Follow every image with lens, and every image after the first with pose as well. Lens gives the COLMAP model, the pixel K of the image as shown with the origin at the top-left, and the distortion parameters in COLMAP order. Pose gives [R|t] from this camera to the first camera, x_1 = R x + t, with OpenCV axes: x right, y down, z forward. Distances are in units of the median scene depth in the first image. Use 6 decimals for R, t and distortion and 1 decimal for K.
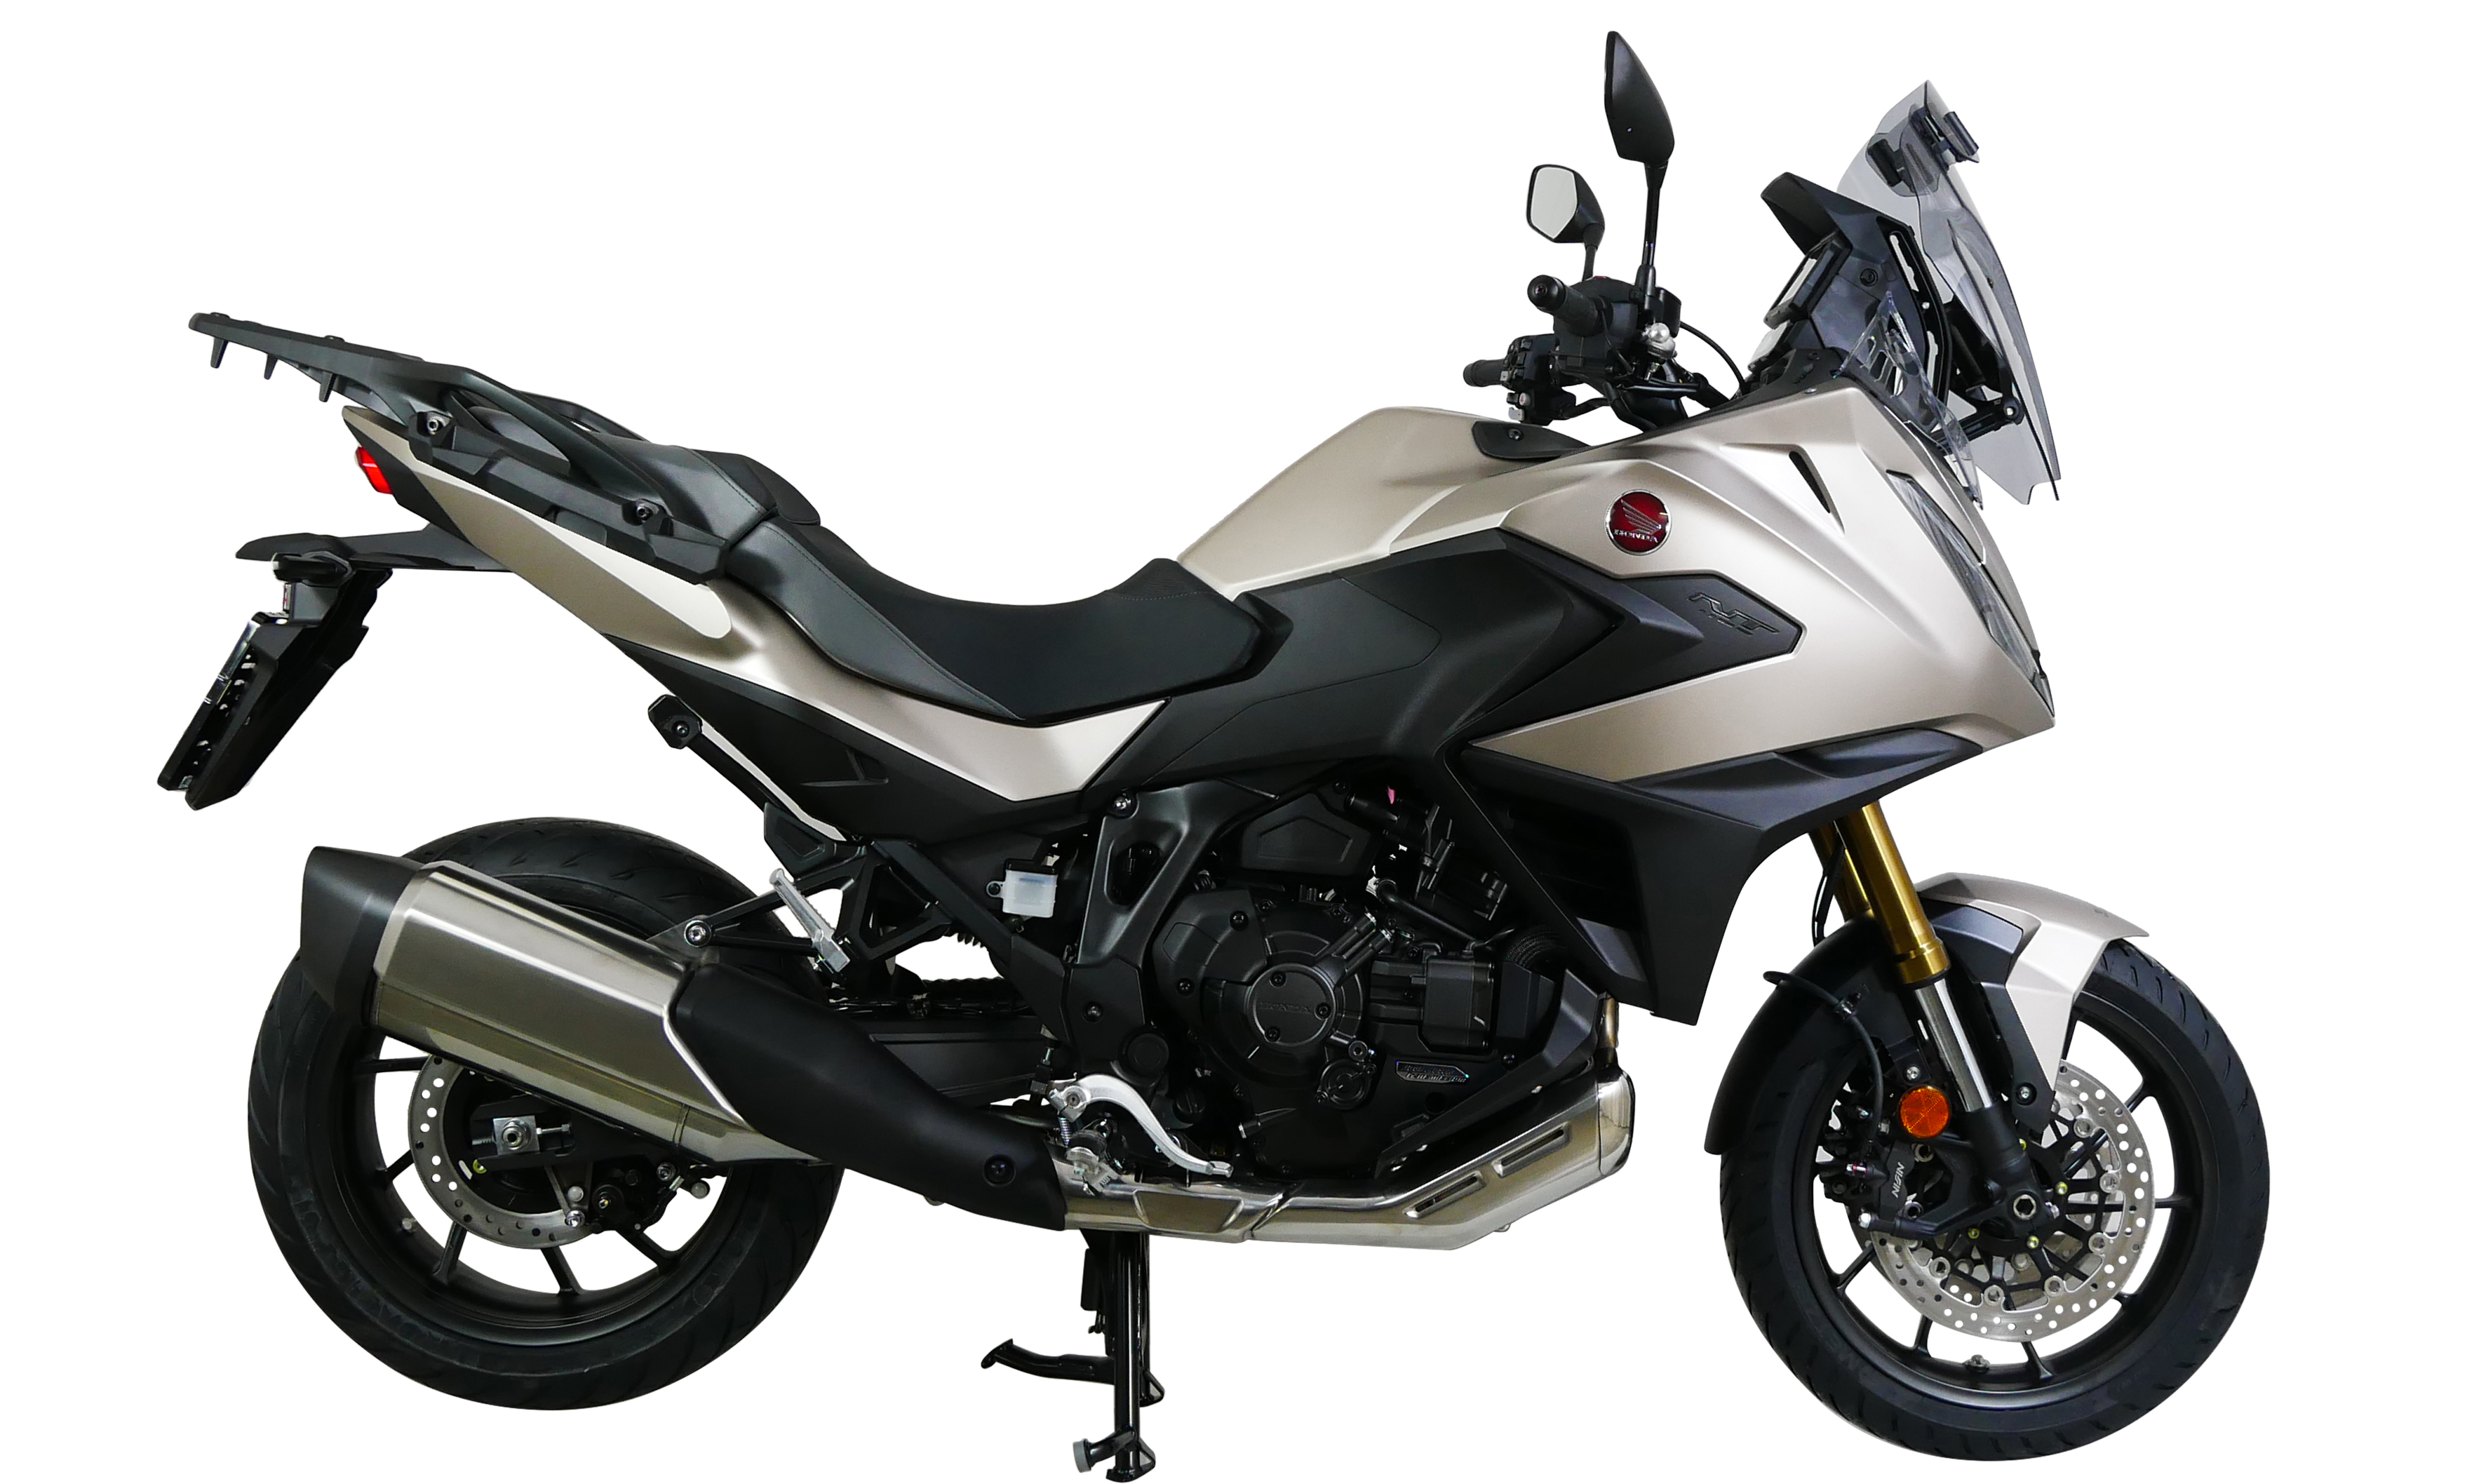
lens RADIAL K [[2086.3, 0, 1243.5], [0, 2086.3, 746.8], [0, 0, 1]] dist [-0.004214, 0.004255]
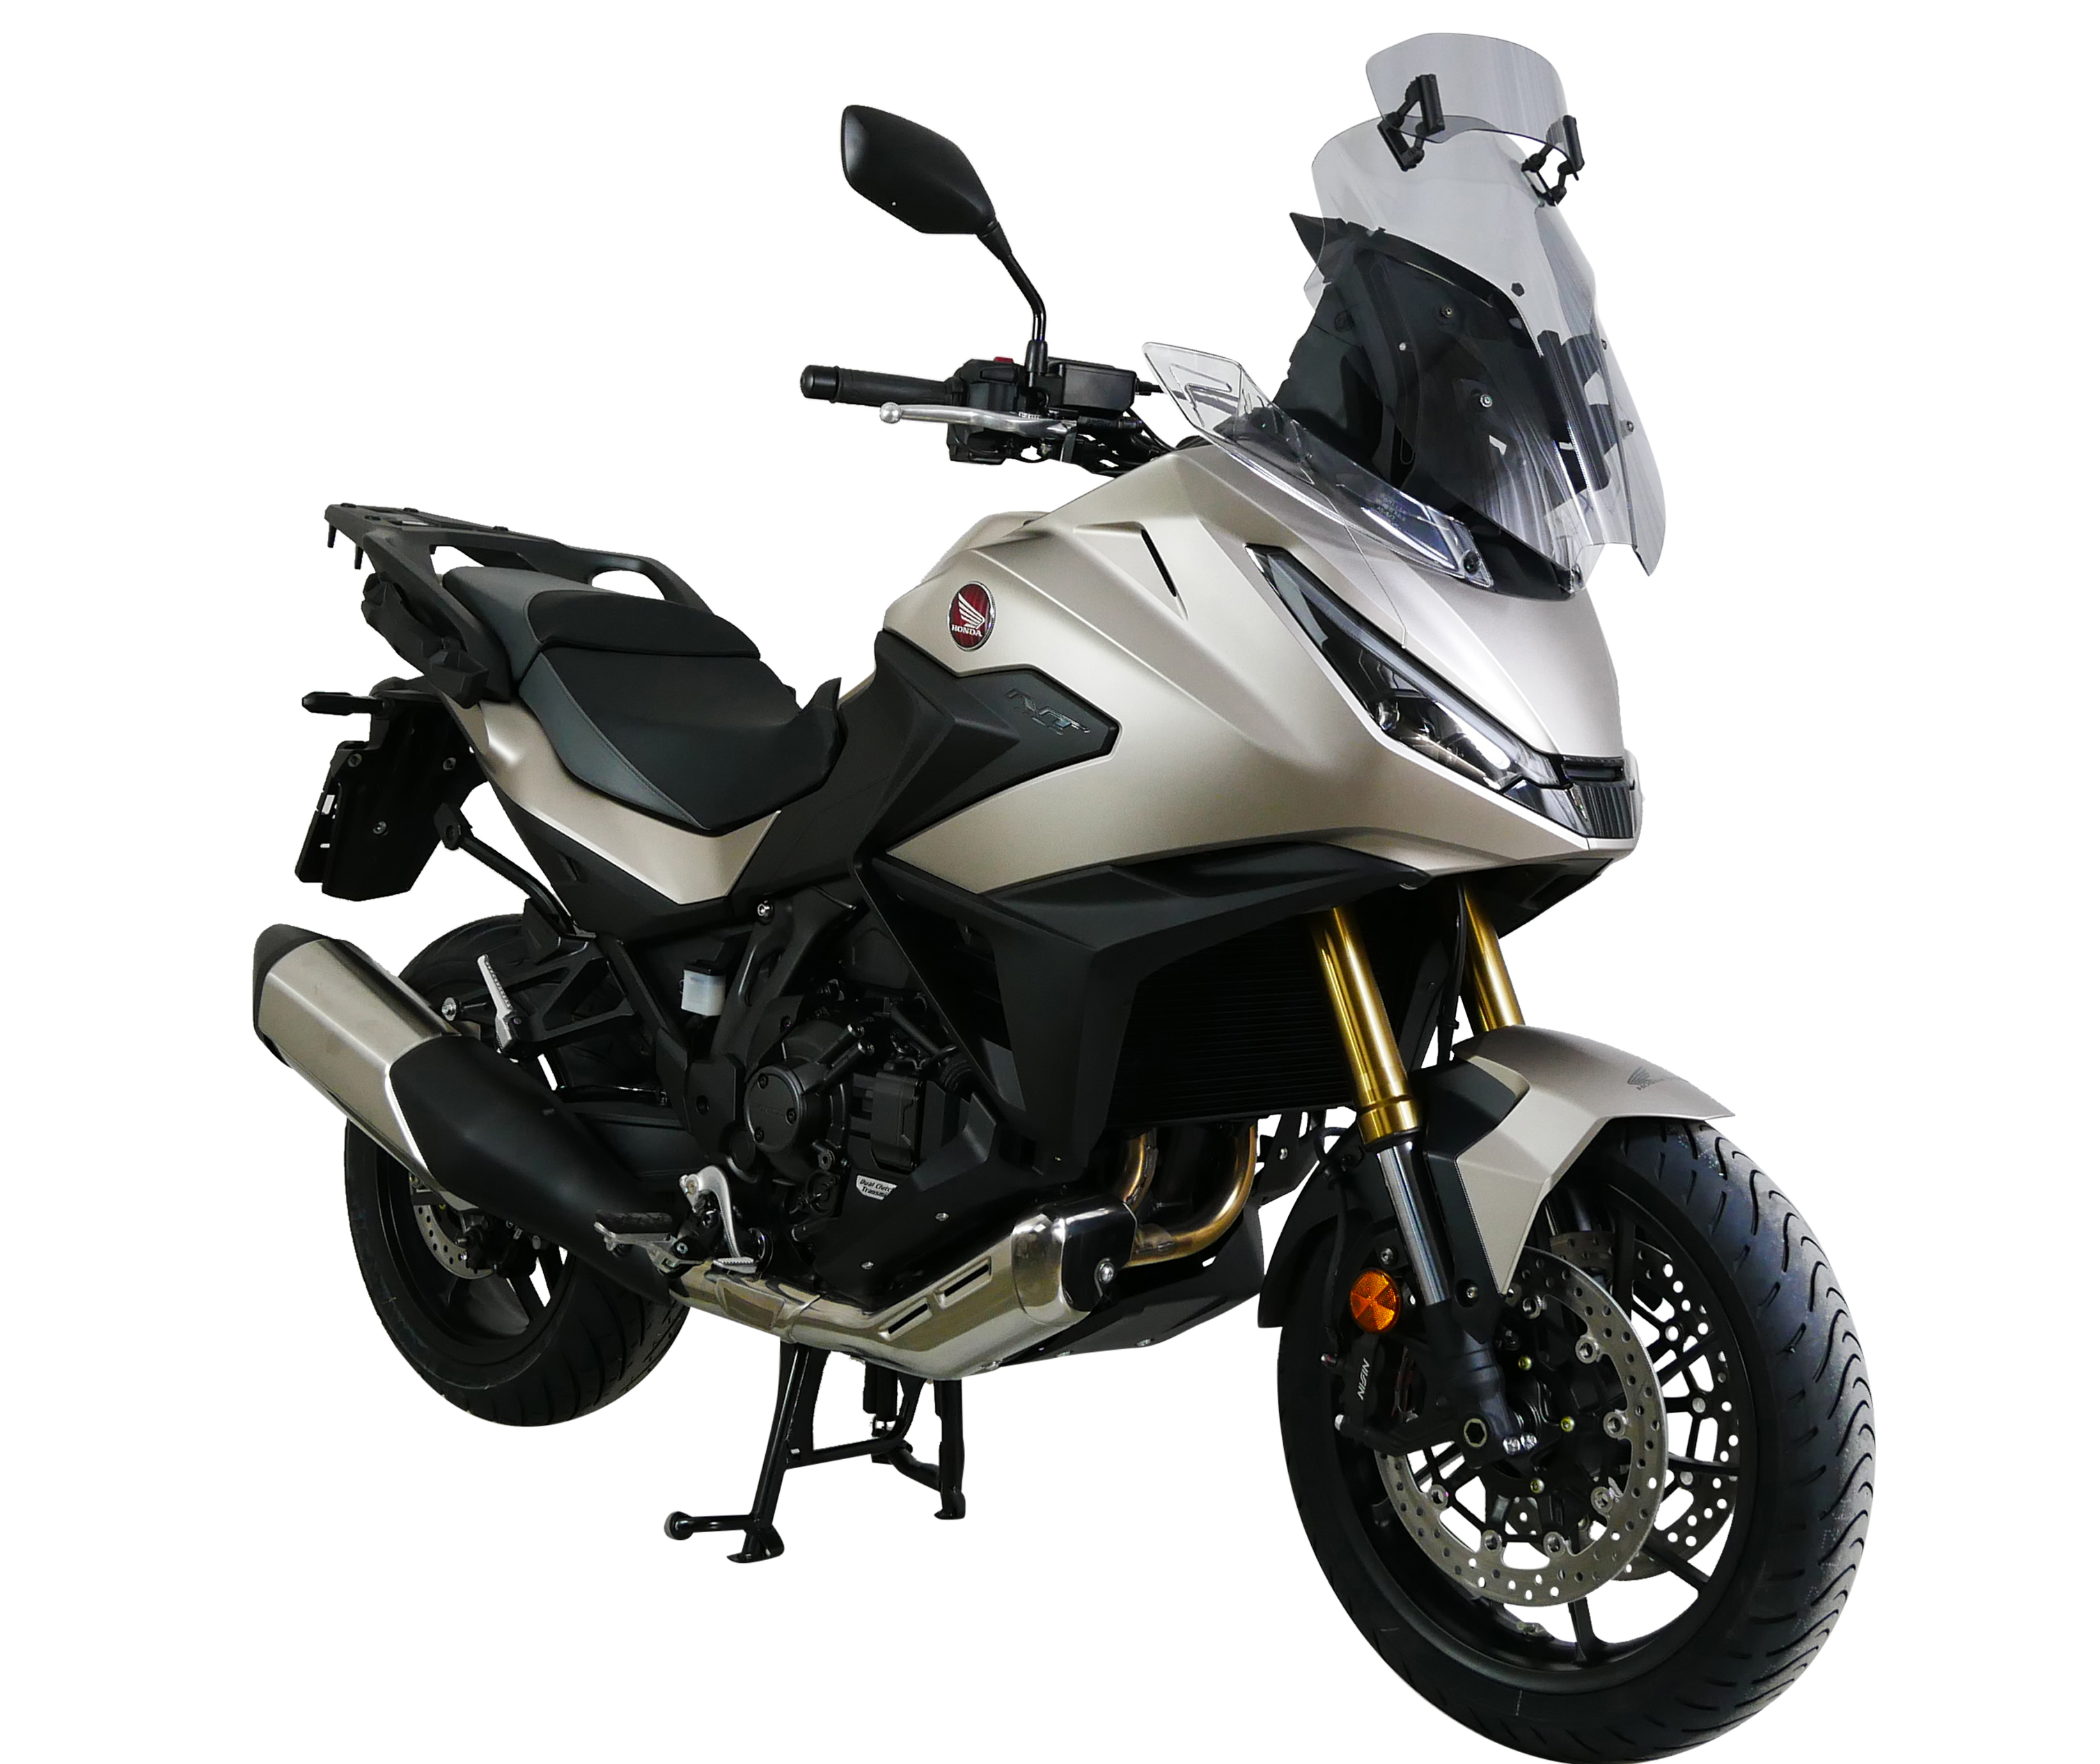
lens RADIAL K [[2029.3, 0, 1048.6], [0, 2029.3, 891.8], [0, 0, 1]] dist [0.022180, 0.000000]
pose [[0.850215, 0.028024, -0.525690, 0.652339], [-0.031043, 0.999513, 0.003077, 0.011271], [0.525520, 0.013703, 0.850671, 0.228988]]
